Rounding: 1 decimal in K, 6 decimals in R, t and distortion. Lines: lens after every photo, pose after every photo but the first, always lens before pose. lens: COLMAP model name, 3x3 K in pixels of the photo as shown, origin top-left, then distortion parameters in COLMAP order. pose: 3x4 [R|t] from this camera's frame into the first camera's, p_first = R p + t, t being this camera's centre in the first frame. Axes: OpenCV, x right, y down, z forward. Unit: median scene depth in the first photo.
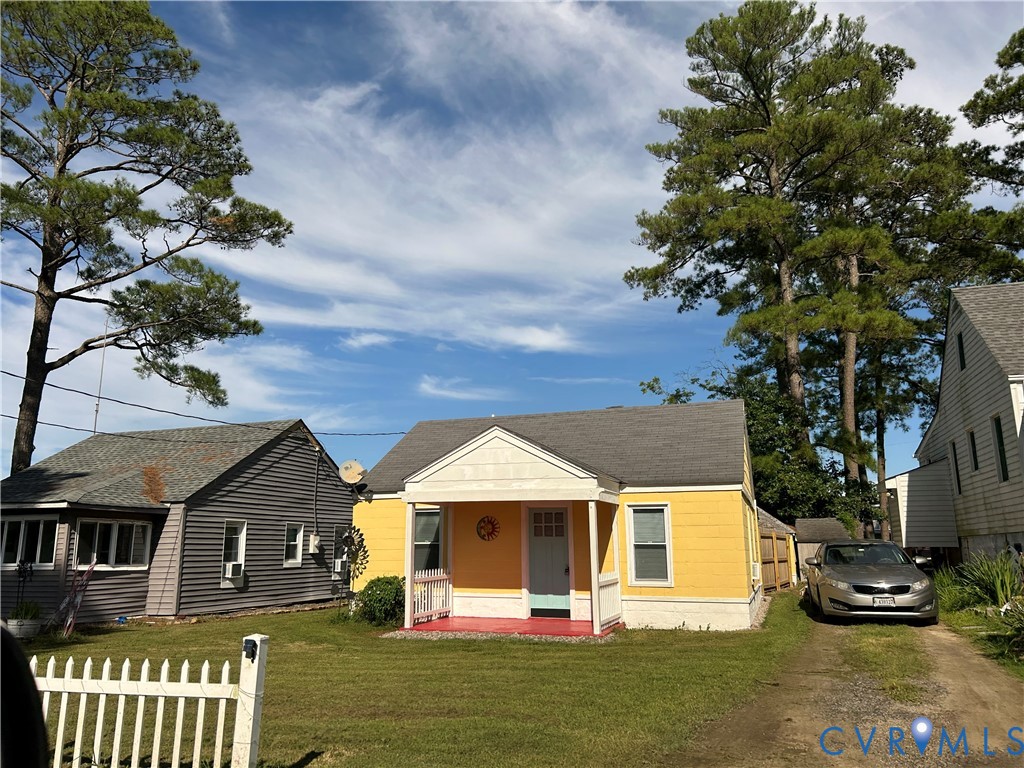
lens RADIAL K [[780.8, 0, 518.5], [0, 780.8, 380.4], [0, 0, 1]] dist [0.050679, -0.043823]
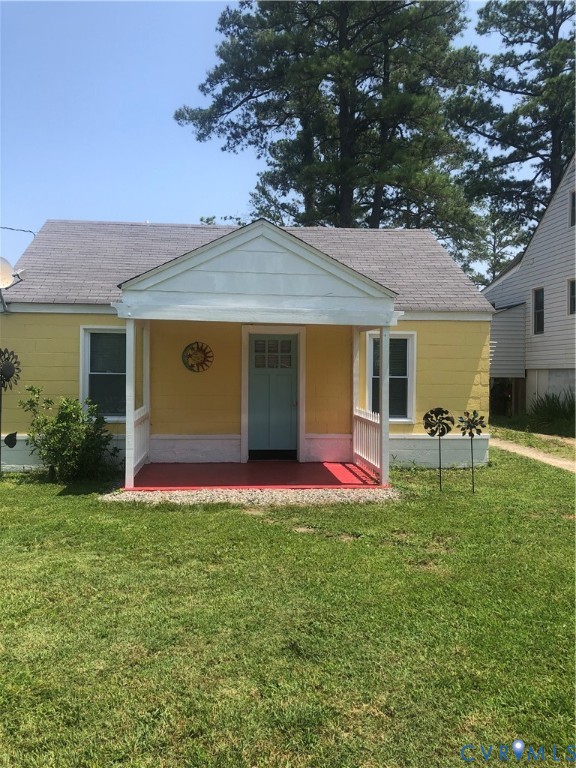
lens RADIAL K [[622.7, 0, 300.7], [0, 622.7, 384.4], [0, 0, 1]] dist [0.084924, -0.106154]
pose [[0.907482, 0.002390, 0.420085, -0.163467], [-0.101133, 0.971817, 0.212941, 0.052839], [-0.407737, -0.235724, 0.882148, 0.294045]]
